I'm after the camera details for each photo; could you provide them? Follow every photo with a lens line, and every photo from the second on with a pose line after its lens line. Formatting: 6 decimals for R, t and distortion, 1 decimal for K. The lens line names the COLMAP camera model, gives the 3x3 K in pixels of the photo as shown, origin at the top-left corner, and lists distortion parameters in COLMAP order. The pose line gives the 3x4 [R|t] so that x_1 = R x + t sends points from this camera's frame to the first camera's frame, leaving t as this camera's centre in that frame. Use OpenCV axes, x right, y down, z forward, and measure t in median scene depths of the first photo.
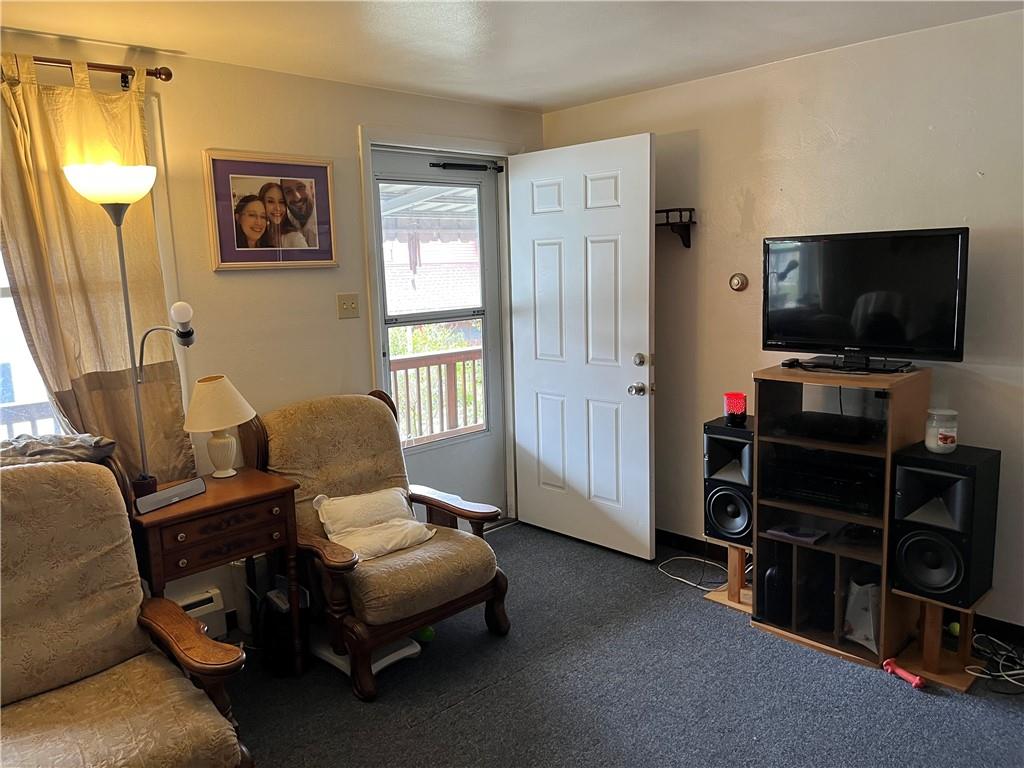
lens RADIAL K [[768.2, 0, 517.9], [0, 768.2, 386.9], [0, 0, 1]] dist [0.069193, -0.082260]
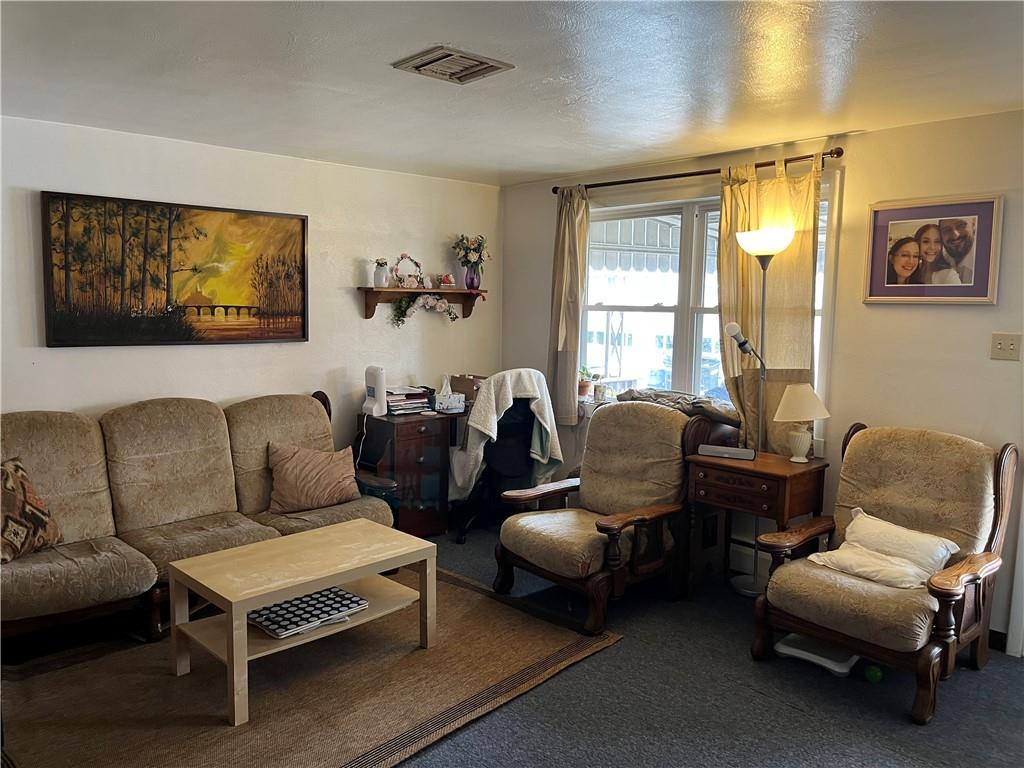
lens RADIAL K [[768.2, 0, 517.9], [0, 768.2, 386.9], [0, 0, 1]] dist [0.069193, -0.082260]
pose [[-0.035023, 0.151360, -0.987858, 0.805791], [-0.168854, 0.973357, 0.155124, -0.114168], [0.985019, 0.172237, -0.008532, 0.482551]]
